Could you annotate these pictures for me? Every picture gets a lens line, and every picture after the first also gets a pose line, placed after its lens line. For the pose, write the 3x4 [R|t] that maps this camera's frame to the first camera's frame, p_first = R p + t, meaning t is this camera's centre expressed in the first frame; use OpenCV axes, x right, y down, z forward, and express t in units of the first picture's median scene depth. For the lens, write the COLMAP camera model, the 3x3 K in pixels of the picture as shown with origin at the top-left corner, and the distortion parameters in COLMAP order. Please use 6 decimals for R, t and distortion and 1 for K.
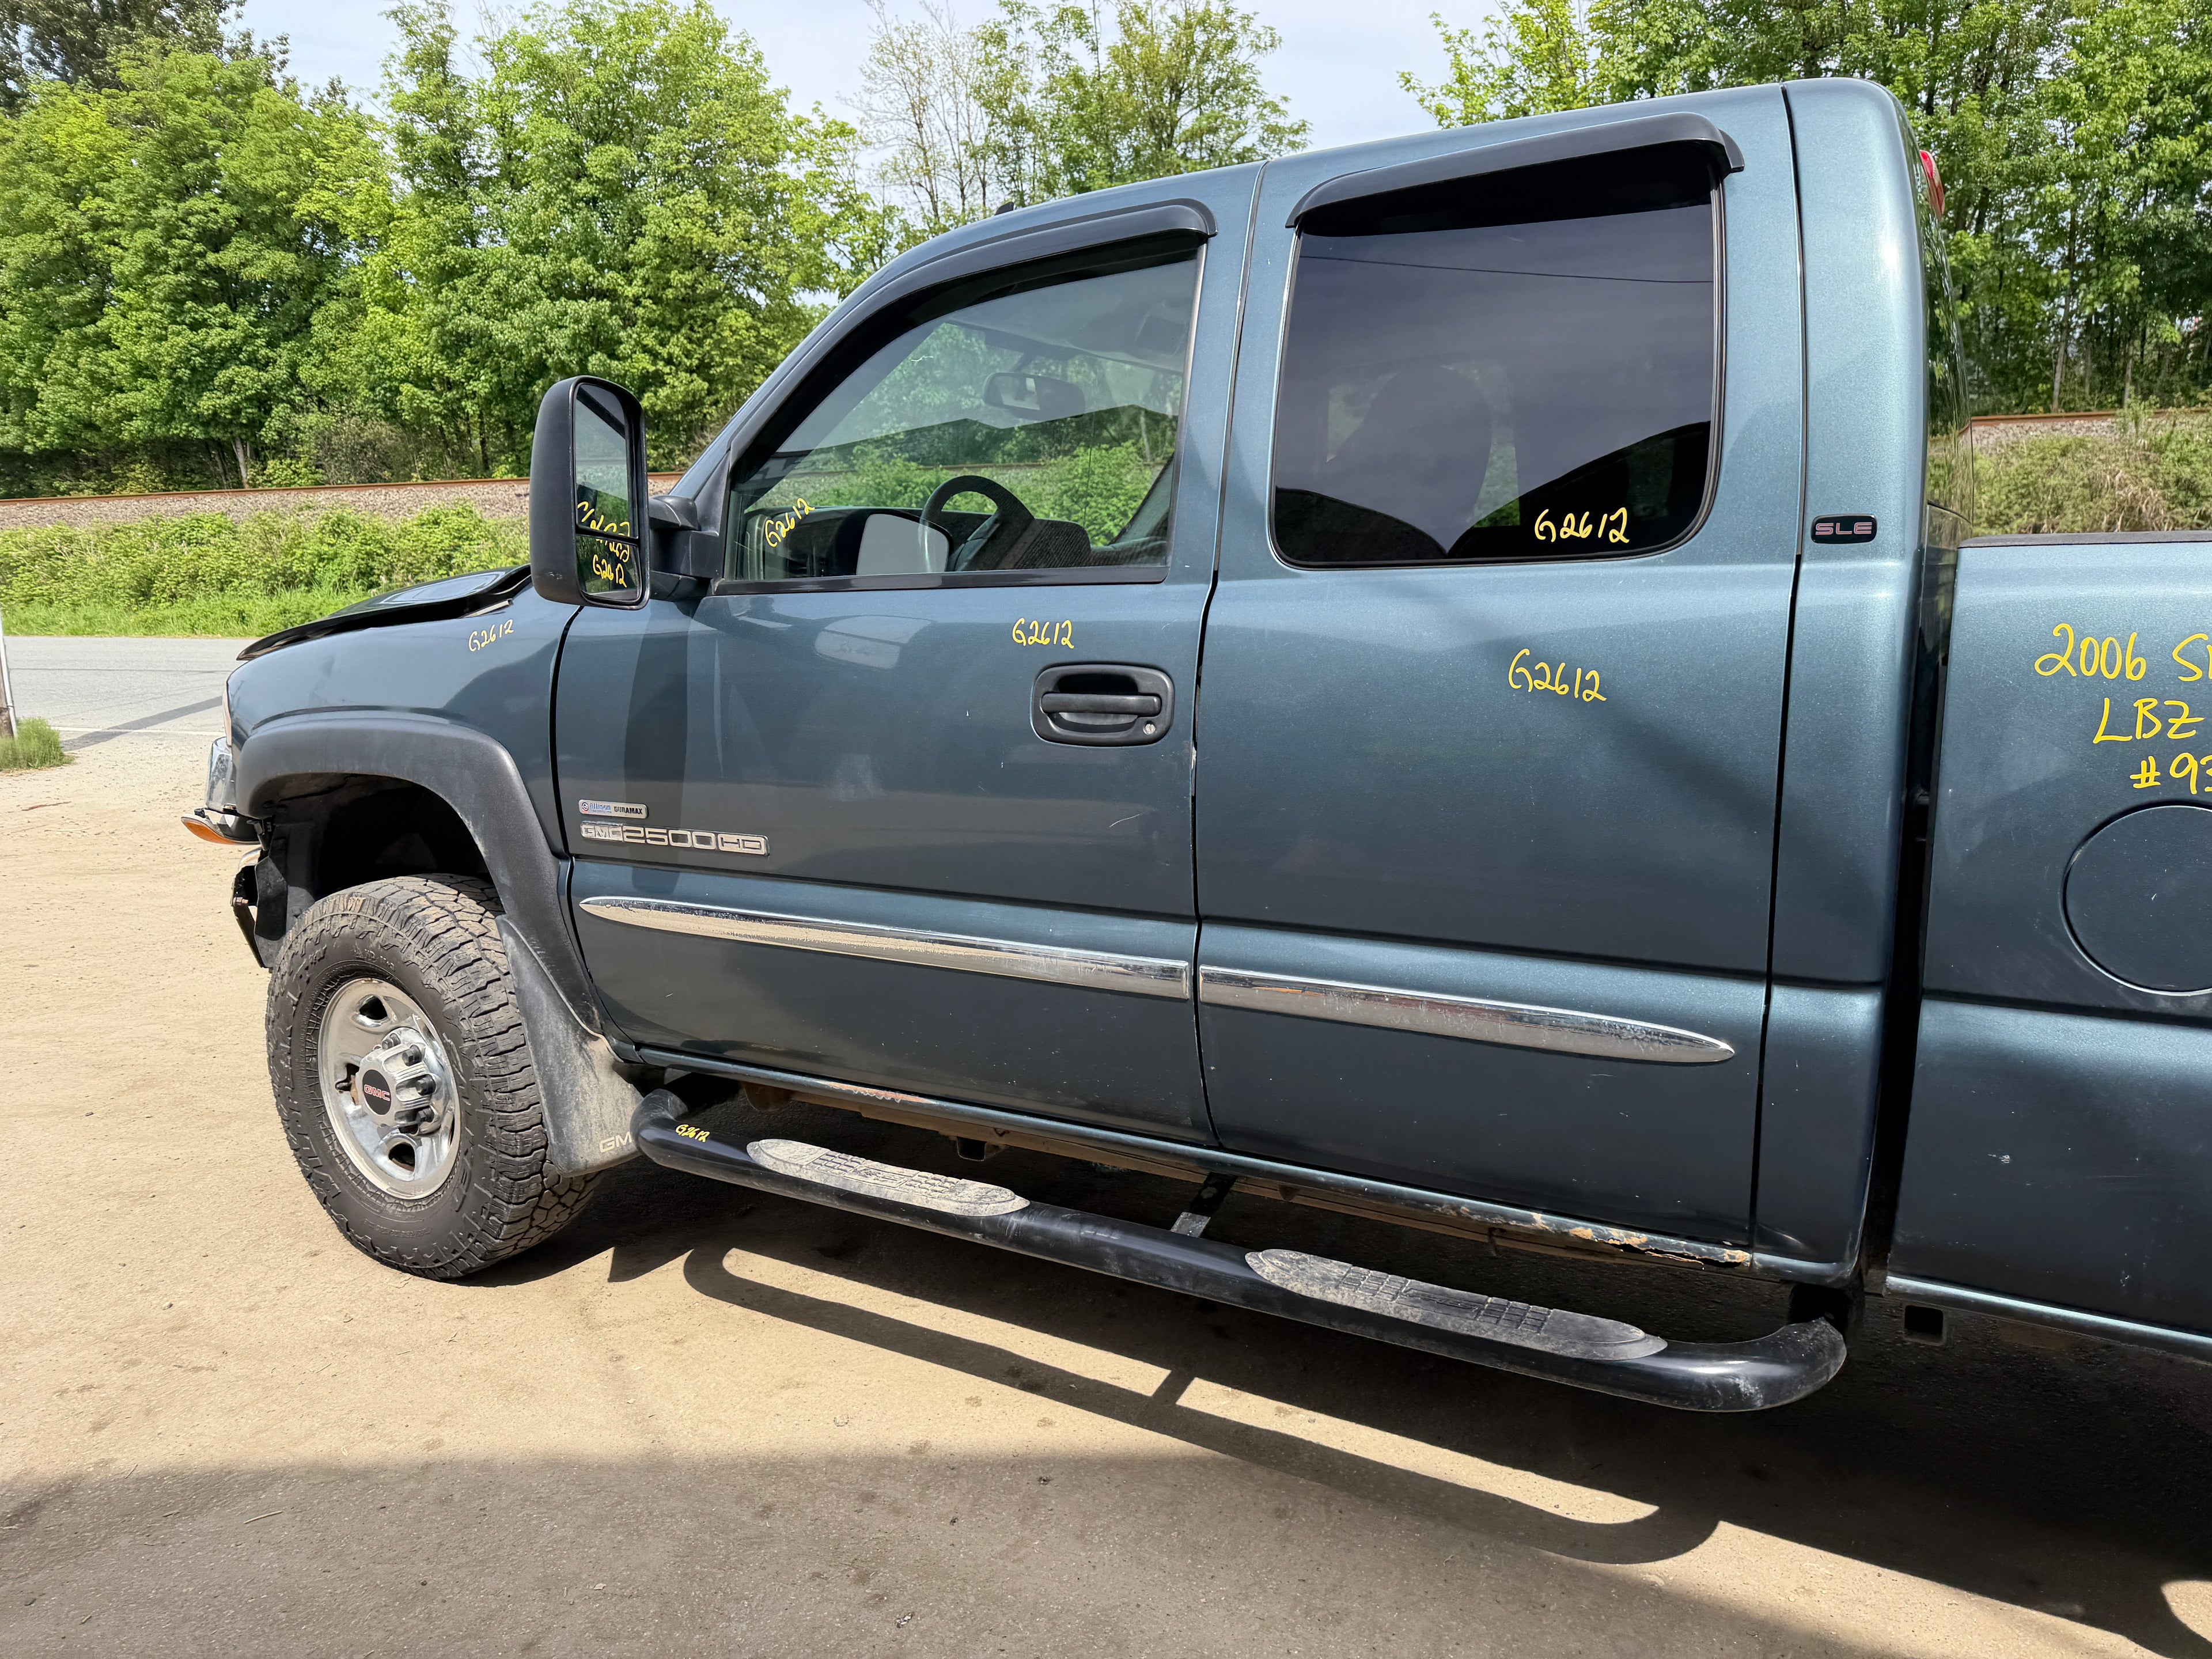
lens RADIAL K [[1571.7, 0, 1105.2], [0, 1571.7, 834.4], [0, 0, 1]] dist [0.016600, -0.023262]
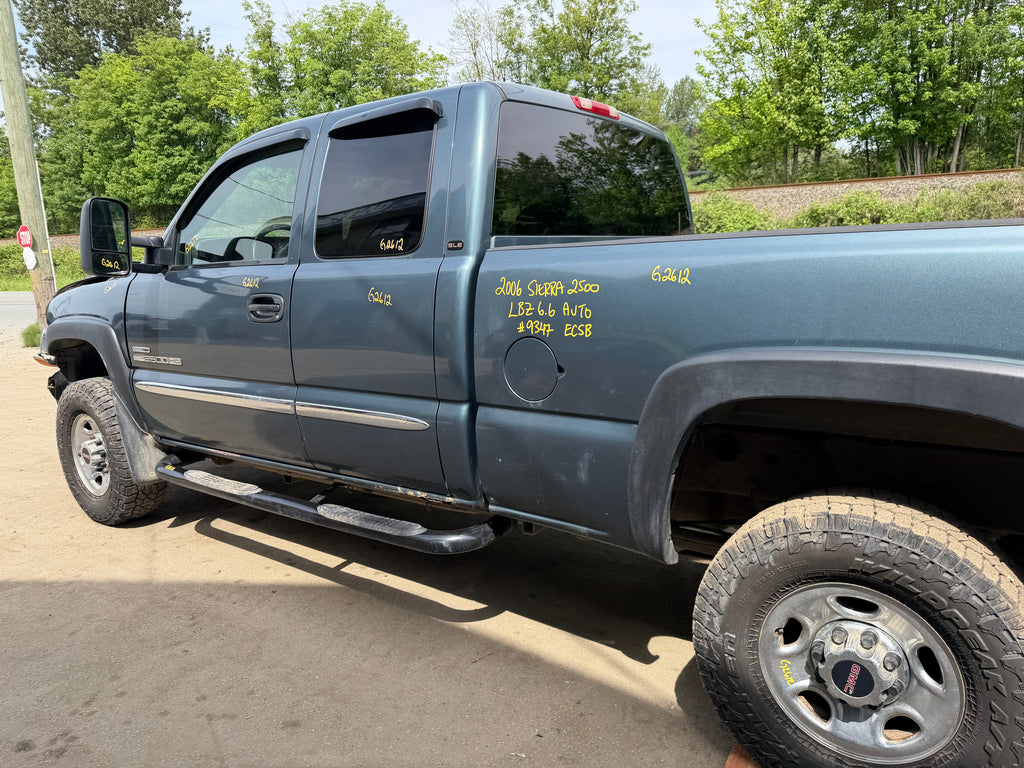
lens RADIAL K [[727.6, 0, 502.0], [0, 727.6, 375.7], [0, 0, 1]] dist [0.016600, -0.023262]
pose [[0.993910, -0.001424, -0.110187, 0.035143], [0.001398, 0.999999, -0.000313, 0.002341], [0.110187, 0.000158, 0.993911, -0.015776]]
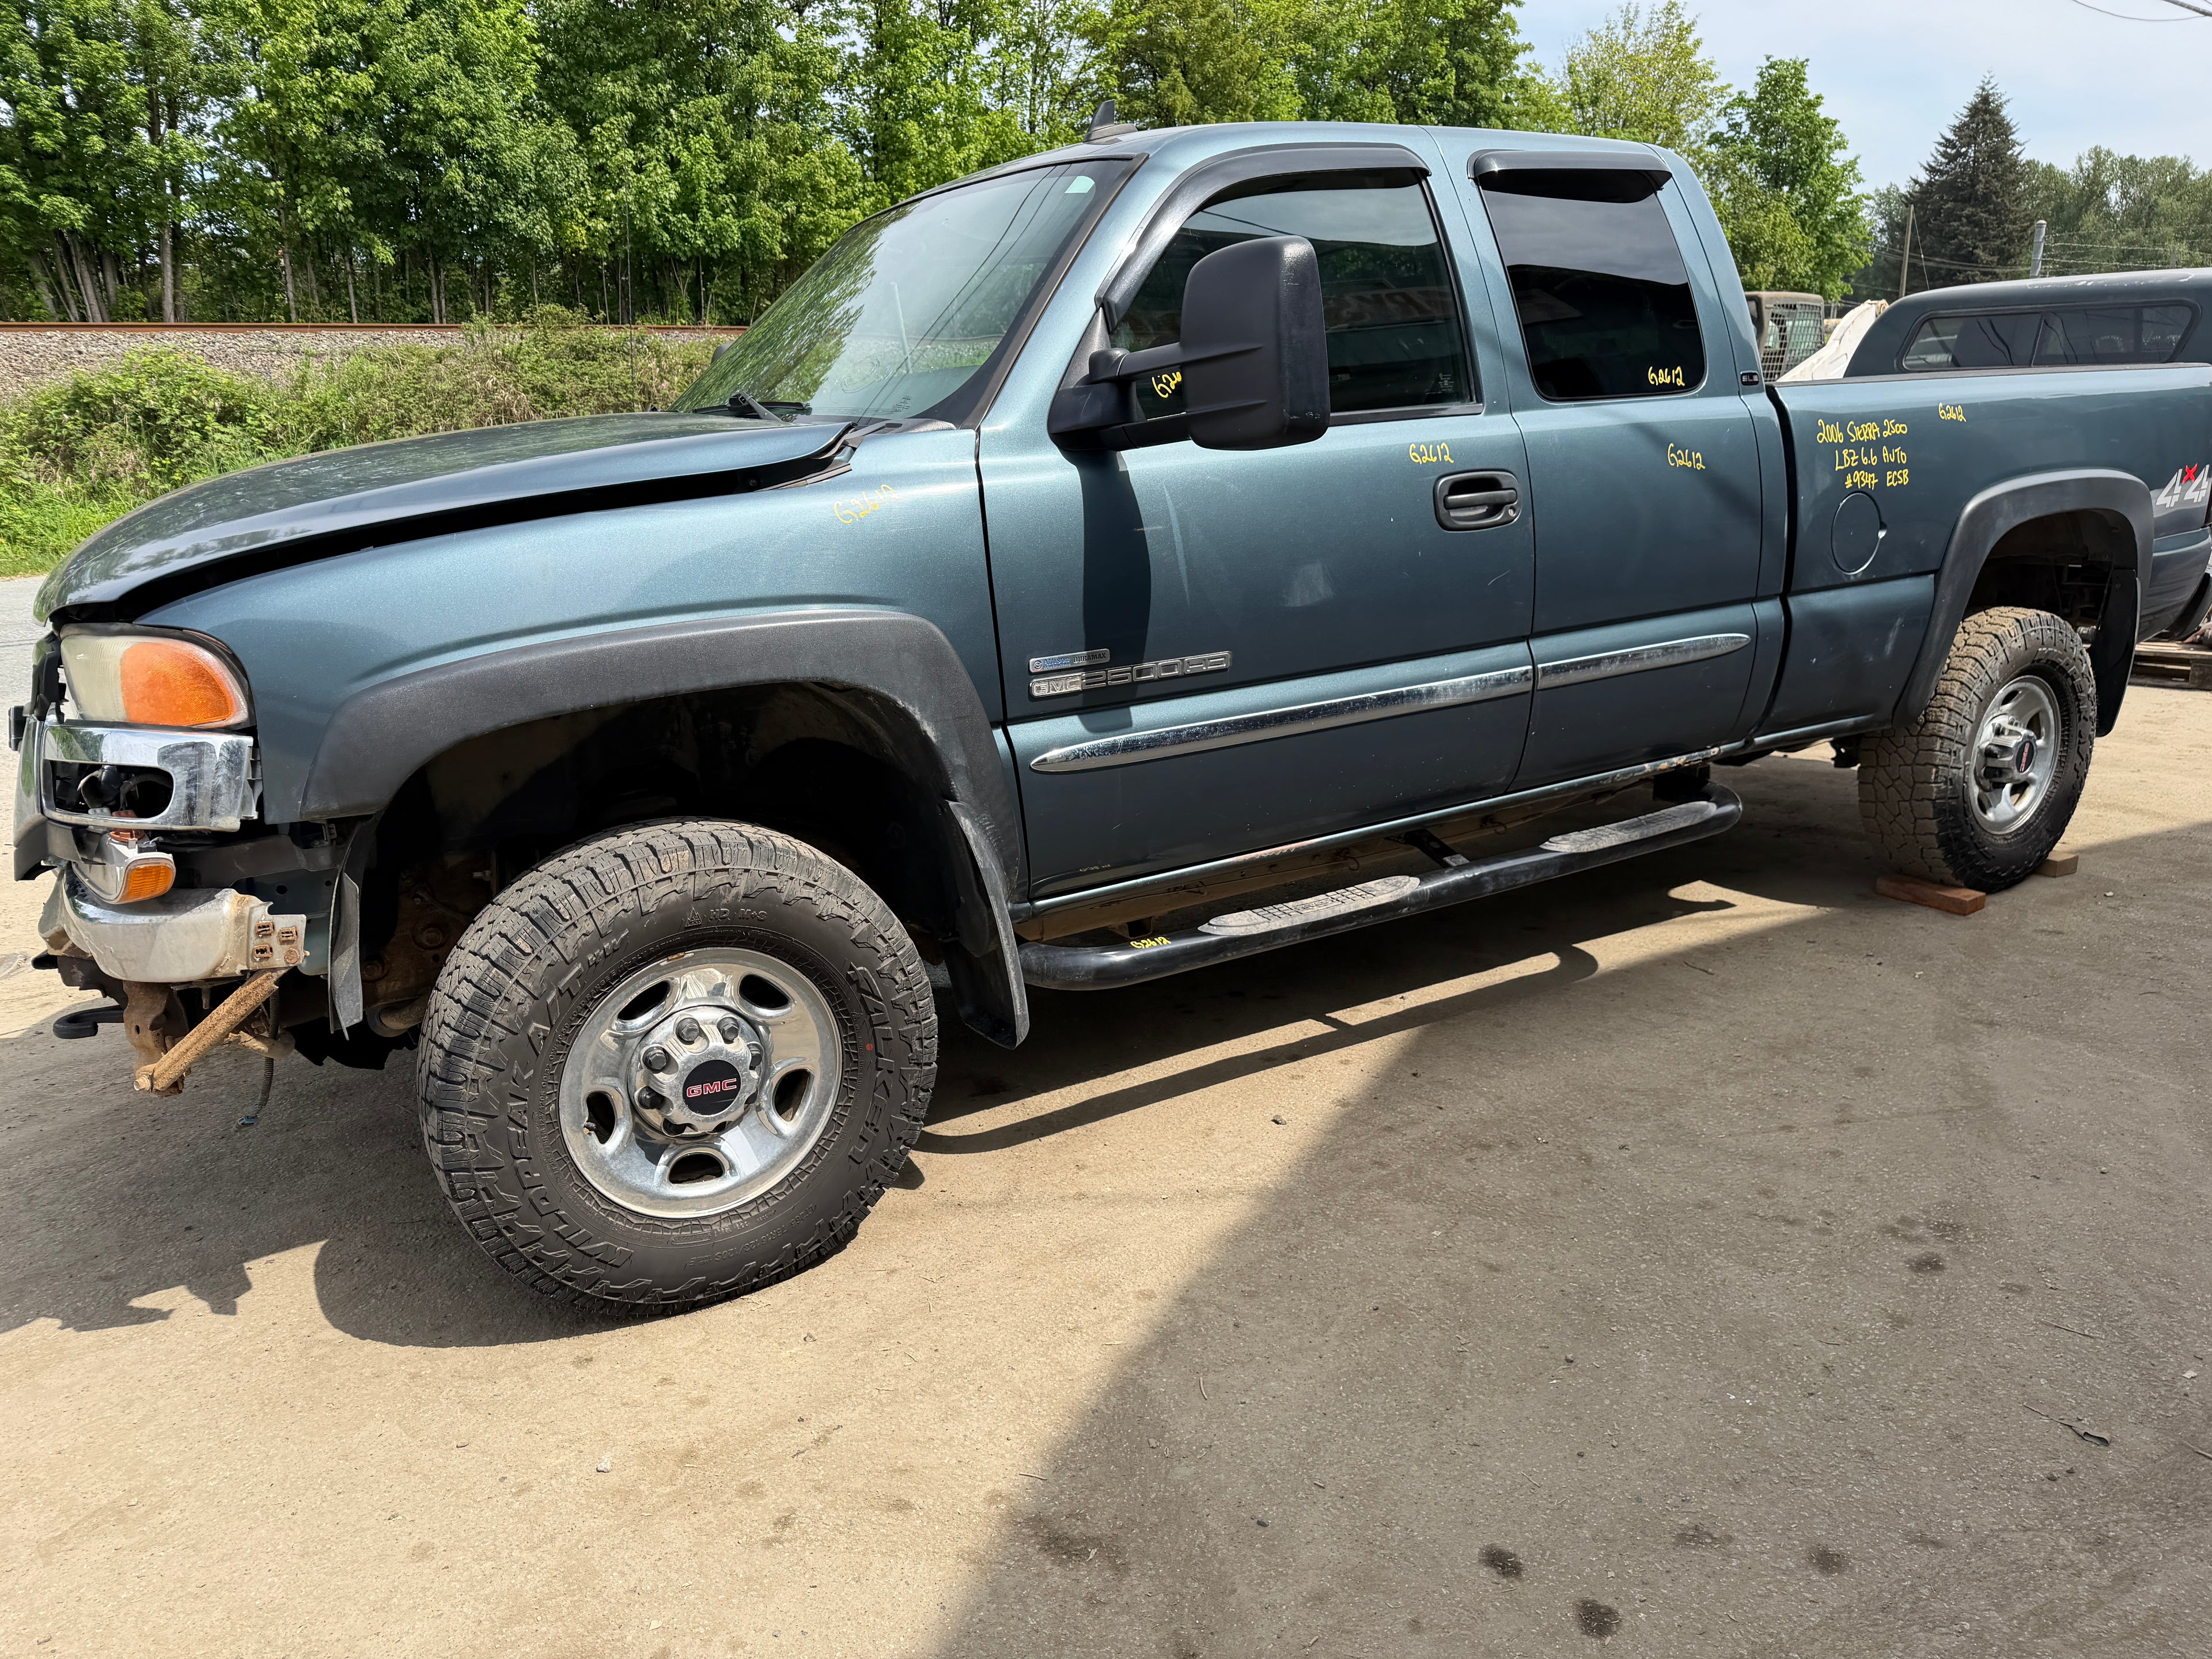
lens RADIAL K [[1571.7, 0, 1108.5], [0, 1571.7, 815.5], [0, 0, 1]] dist [0.016600, -0.023262]
pose [[0.473905, -0.219237, 0.852848, -0.091916], [0.183688, 0.971817, 0.147750, -0.004796], [-0.861205, 0.086639, 0.500820, 0.036894]]
